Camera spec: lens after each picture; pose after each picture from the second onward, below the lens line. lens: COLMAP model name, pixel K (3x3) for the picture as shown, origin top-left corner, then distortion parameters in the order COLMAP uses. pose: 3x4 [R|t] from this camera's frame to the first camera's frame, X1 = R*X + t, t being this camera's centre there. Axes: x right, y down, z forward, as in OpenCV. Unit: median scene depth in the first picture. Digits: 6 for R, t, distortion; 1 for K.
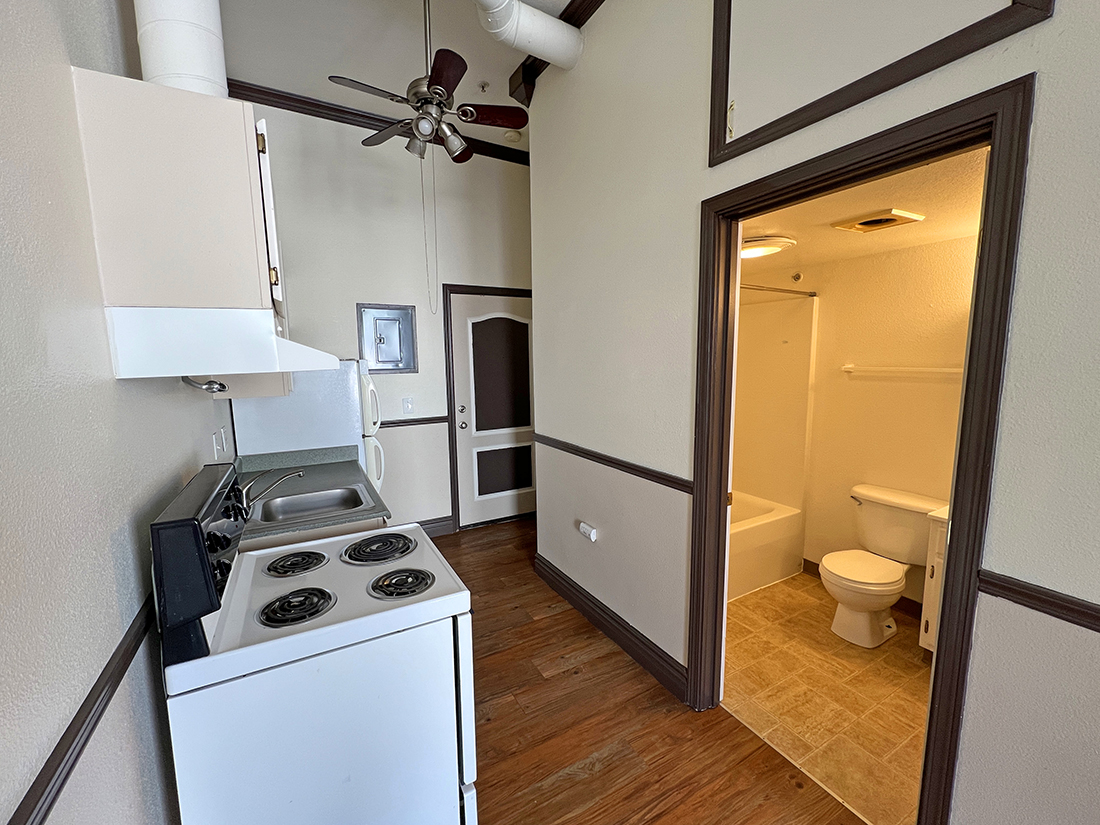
lens RADIAL K [[449.7, 0, 550.0], [0, 449.7, 412.5], [0, 0, 1]] dist [-0.005866, -0.000331]
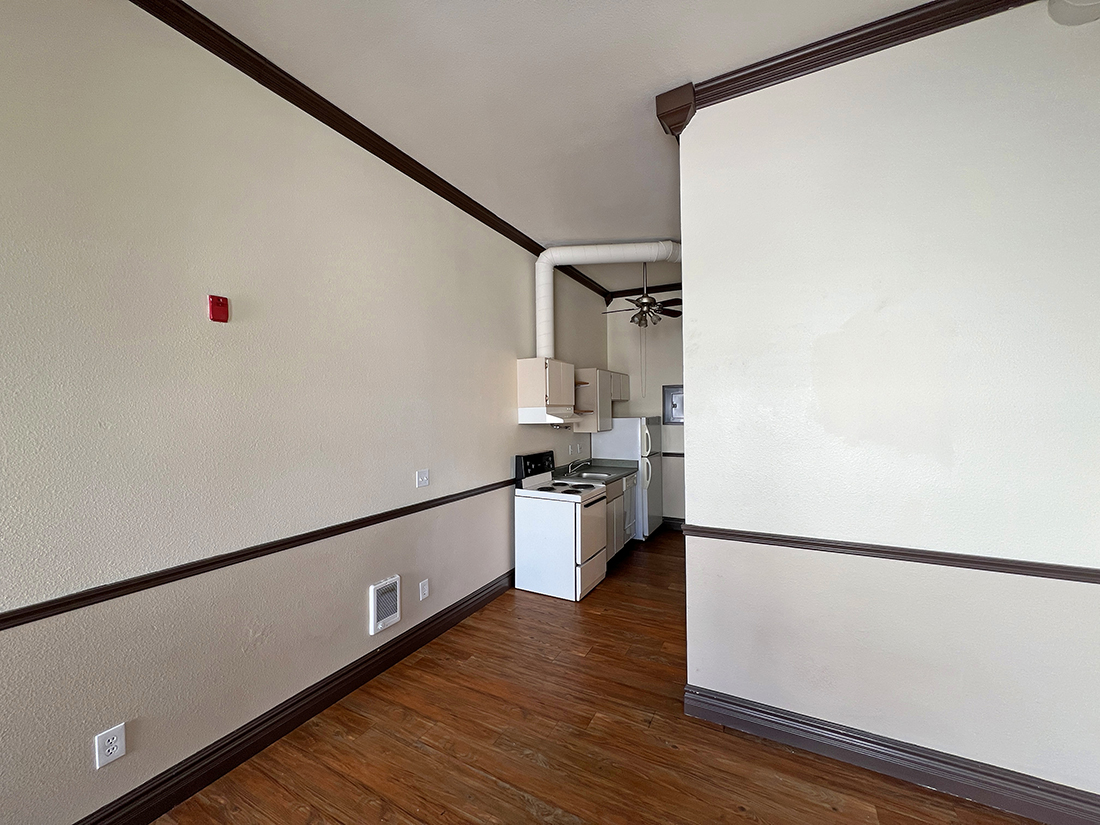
lens RADIAL K [[436.6, 0, 550.0], [0, 436.6, 412.5], [0, 0, 1]] dist [-0.000790, -0.000033]
pose [[0.542058, 0.007427, -0.840309, 1.747432], [-0.099941, 0.993434, -0.055689, 0.013803], [0.834377, 0.114168, 0.539241, -0.673937]]
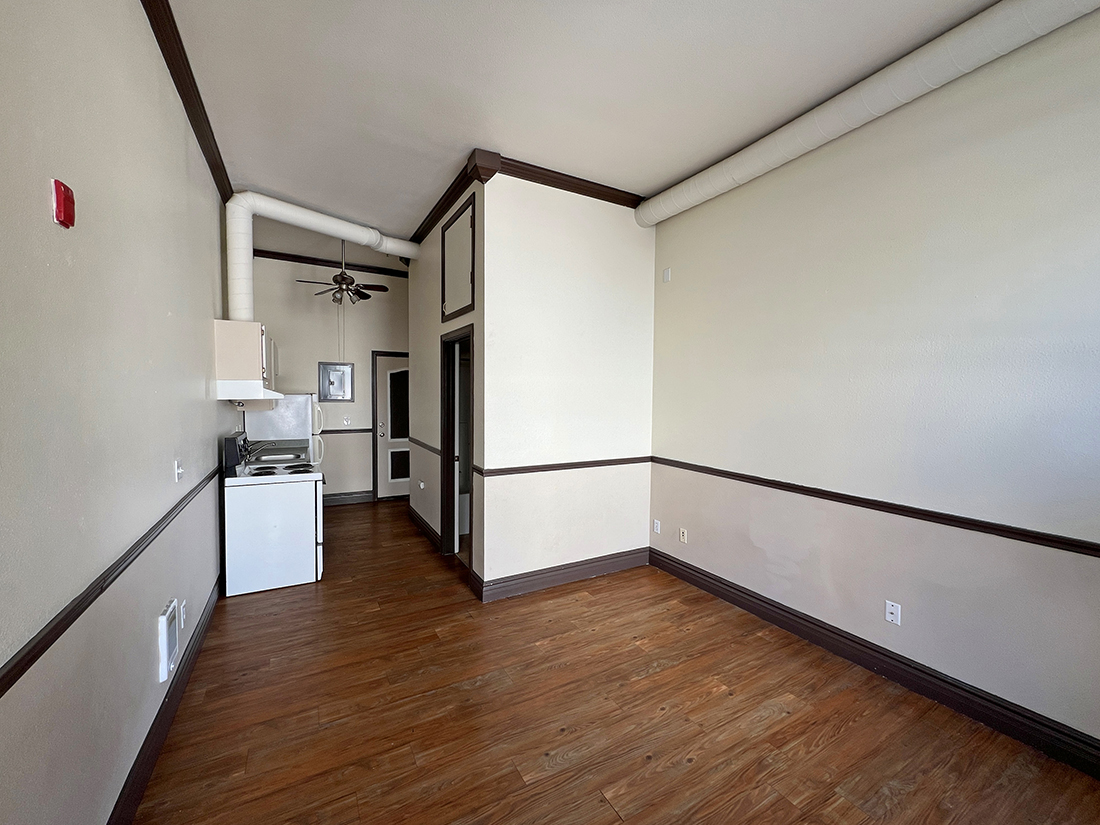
lens RADIAL K [[442.2, 0, 550.0], [0, 442.2, 412.5], [0, 0, 1]] dist [-0.000619, 0.000015]
pose [[0.999701, 0.024332, 0.002477, 1.048745], [-0.024068, 0.996727, -0.077170, 0.145561], [-0.004347, 0.077087, 0.997015, -1.570672]]
